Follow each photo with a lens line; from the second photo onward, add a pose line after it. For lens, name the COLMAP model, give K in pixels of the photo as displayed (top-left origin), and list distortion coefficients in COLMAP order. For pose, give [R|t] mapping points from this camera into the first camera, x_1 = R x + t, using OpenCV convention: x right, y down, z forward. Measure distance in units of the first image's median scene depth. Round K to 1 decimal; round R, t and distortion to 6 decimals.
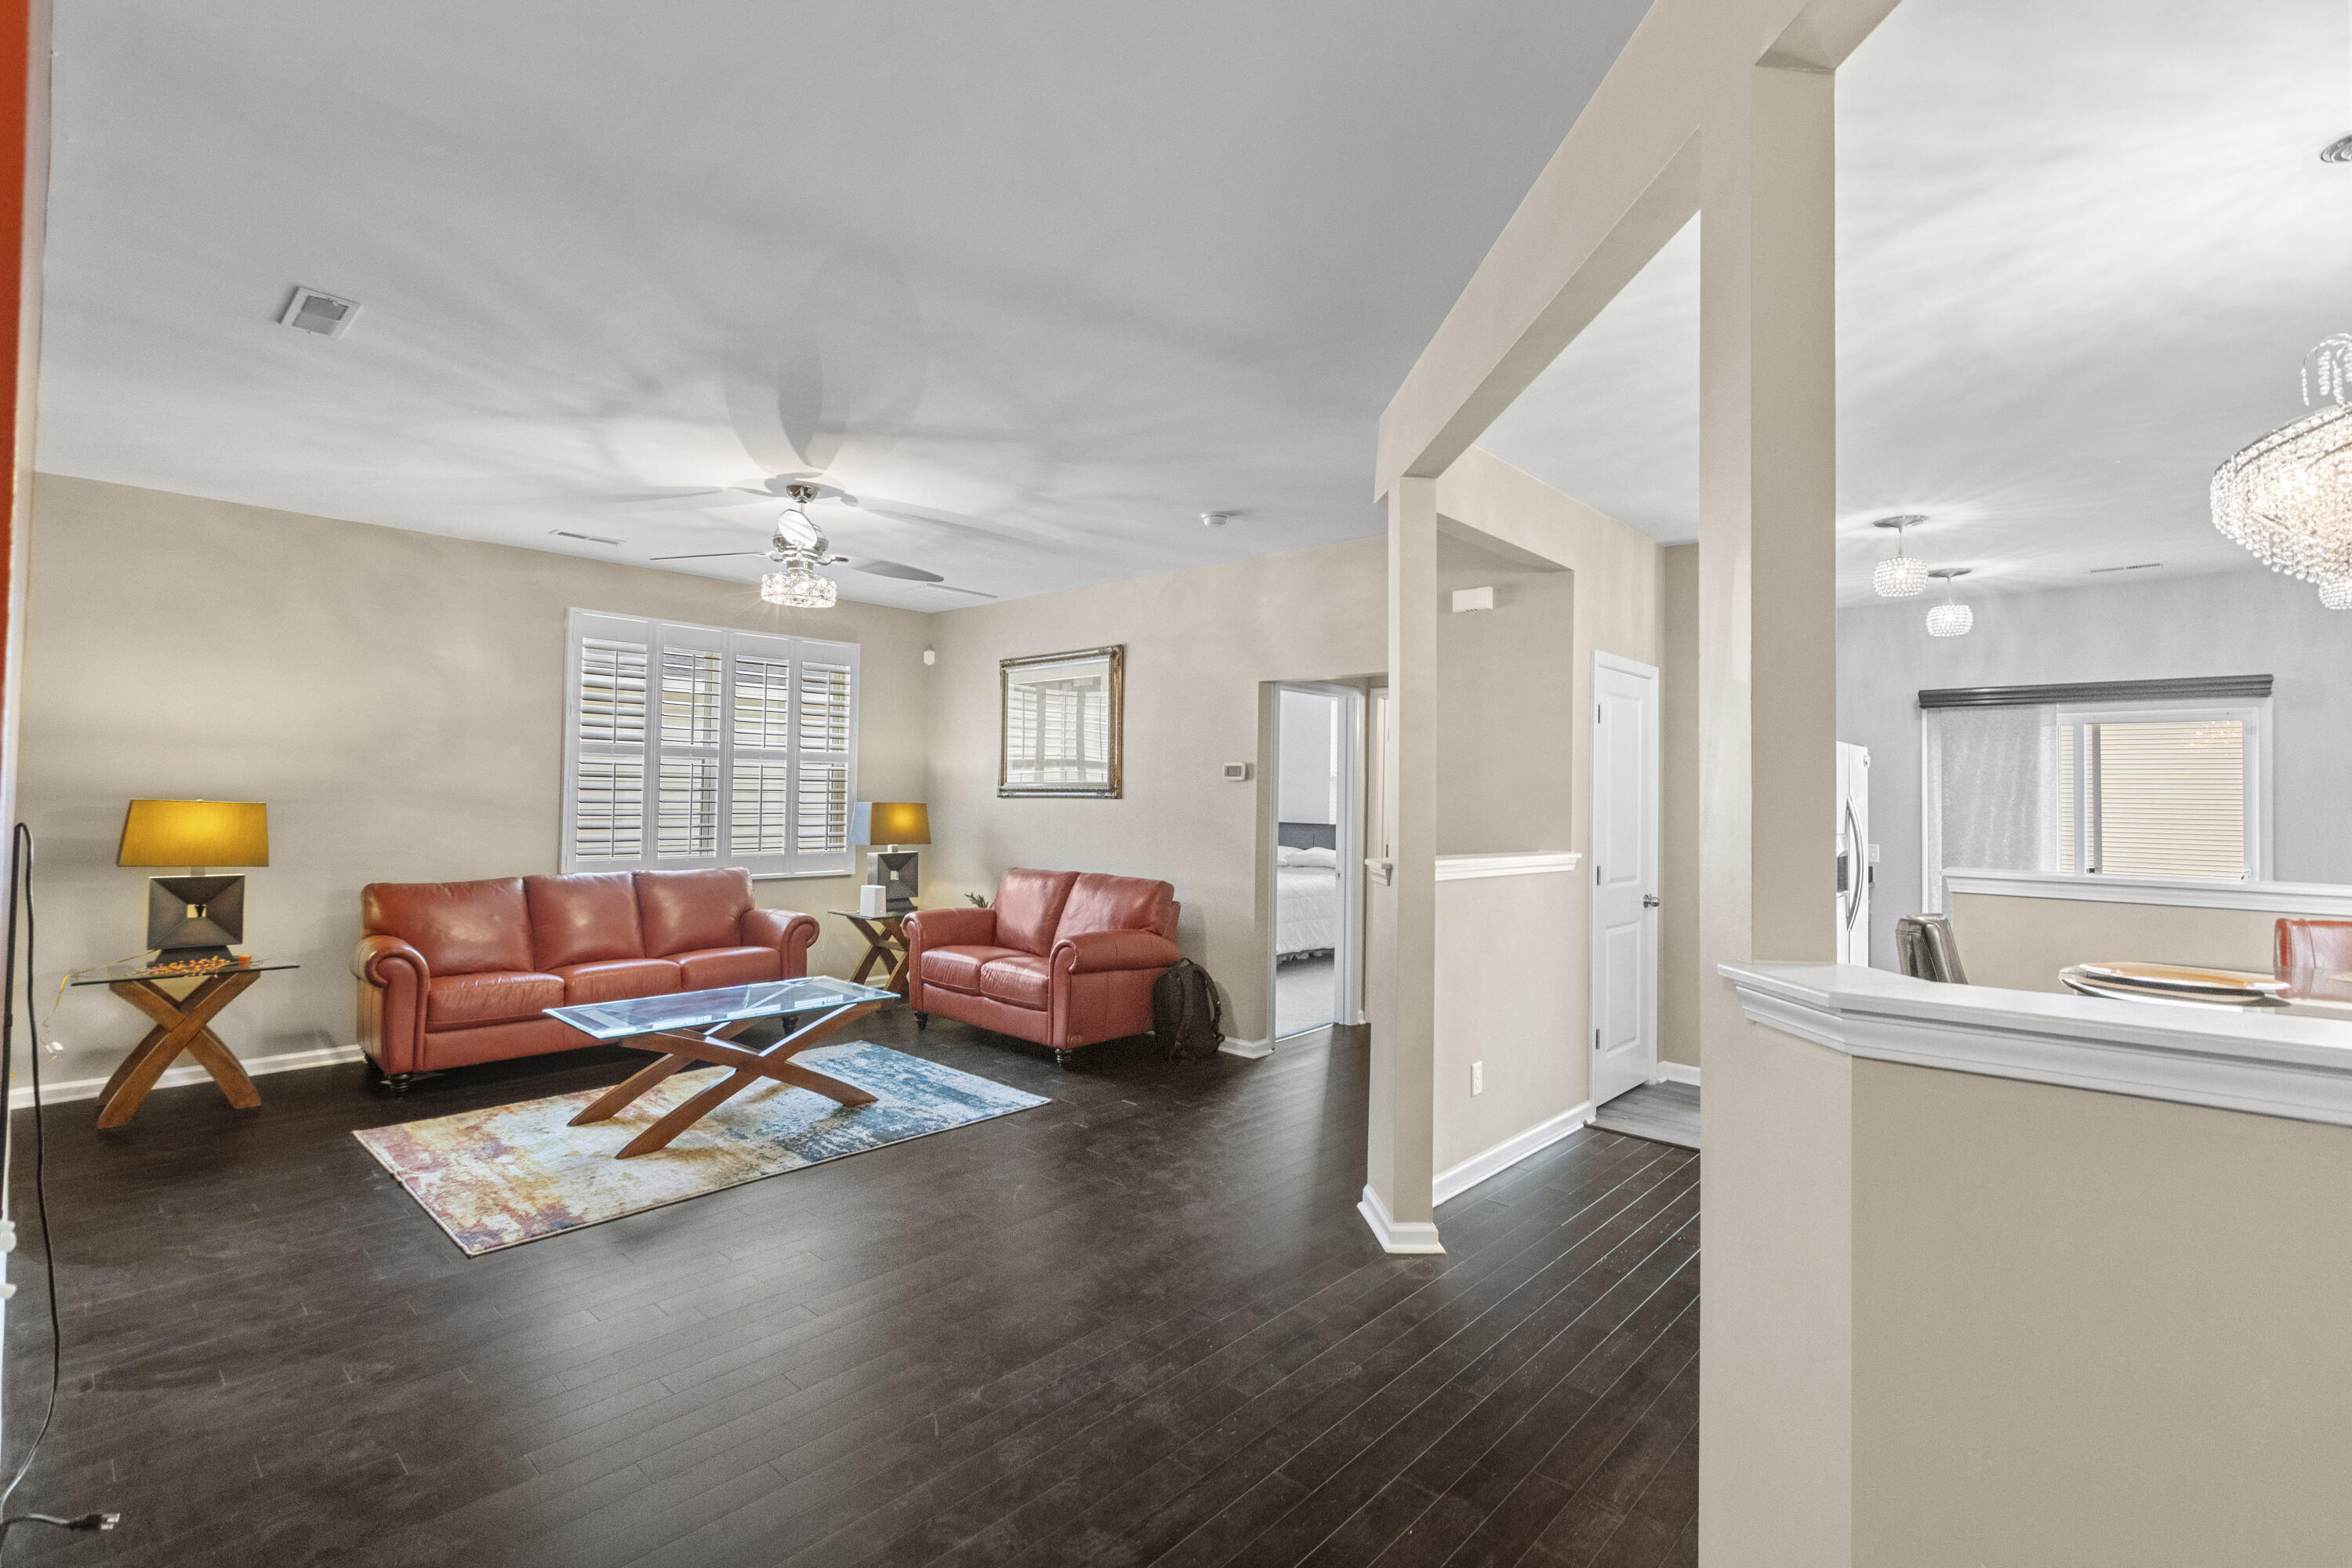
lens RADIAL K [[1076.7, 0, 1177.7], [0, 1076.7, 770.0], [0, 0, 1]] dist [0.002168, -0.002196]
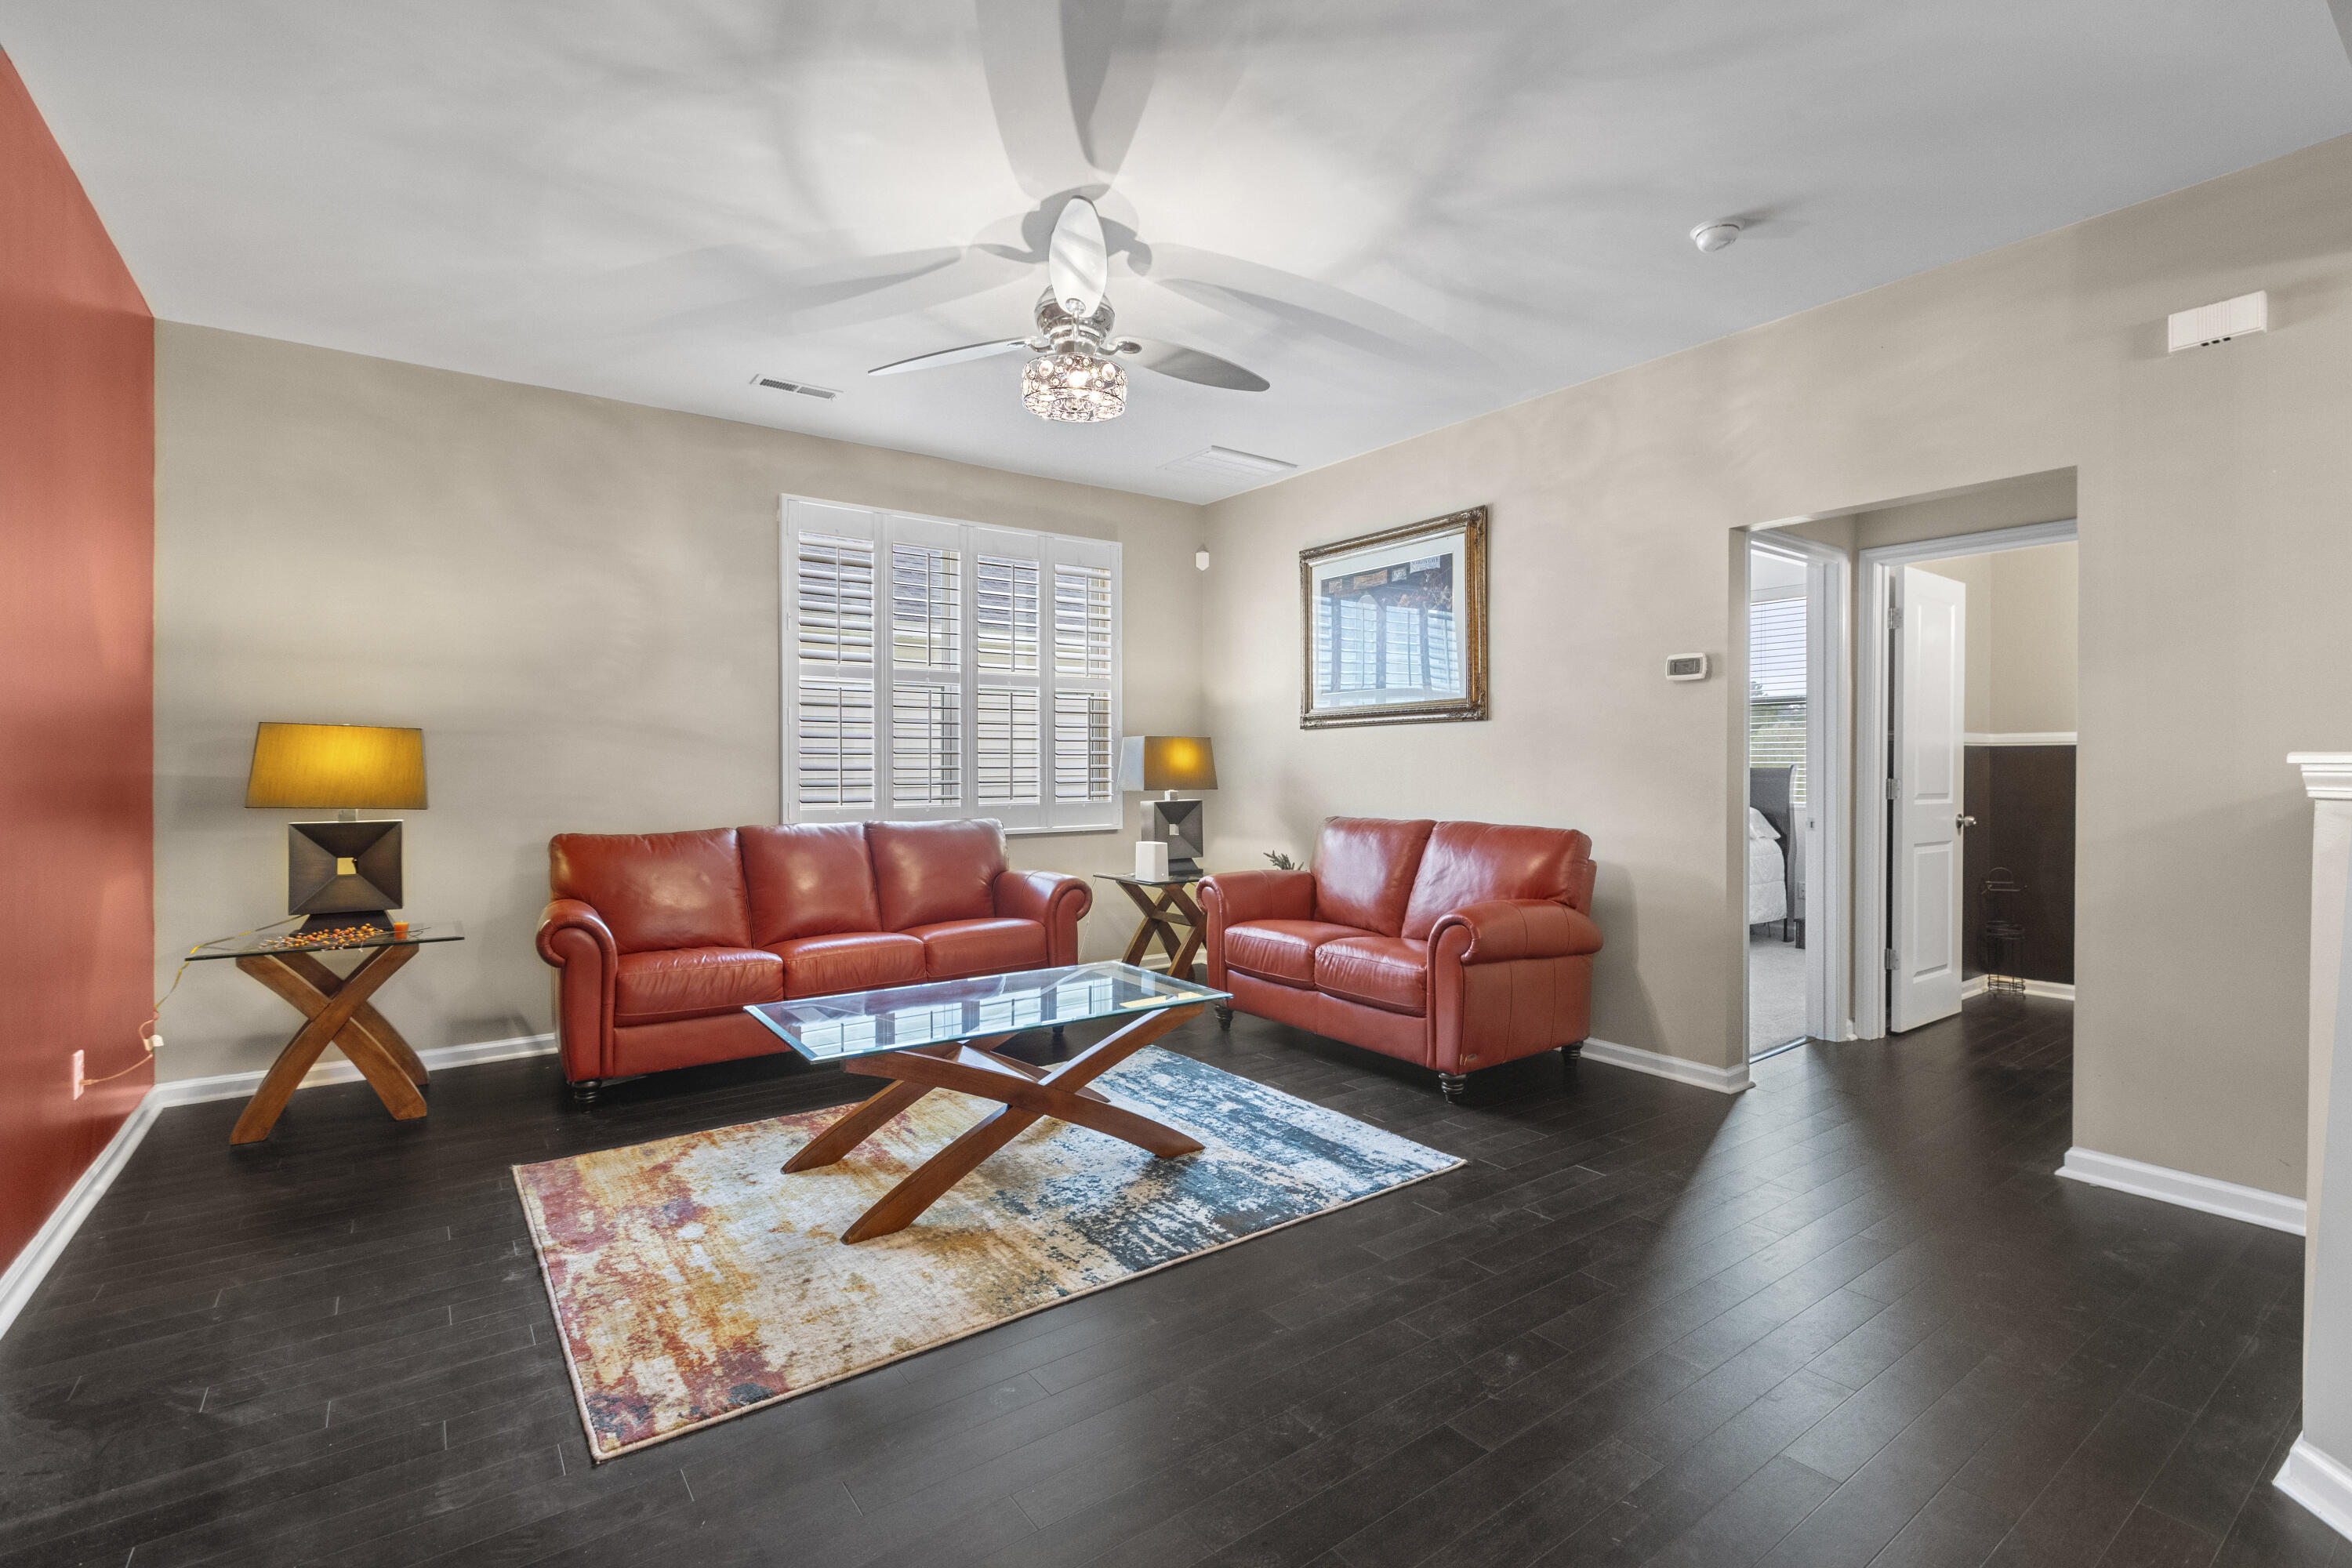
lens RADIAL K [[1076.7, 0, 1170.9], [0, 1076.7, 782.1], [0, 0, 1]] dist [0.002168, -0.002196]
pose [[0.979659, -0.013271, -0.200229, -0.153671], [0.020808, 0.999150, 0.035582, 0.050532], [0.199587, -0.039025, 0.979103, 0.329420]]
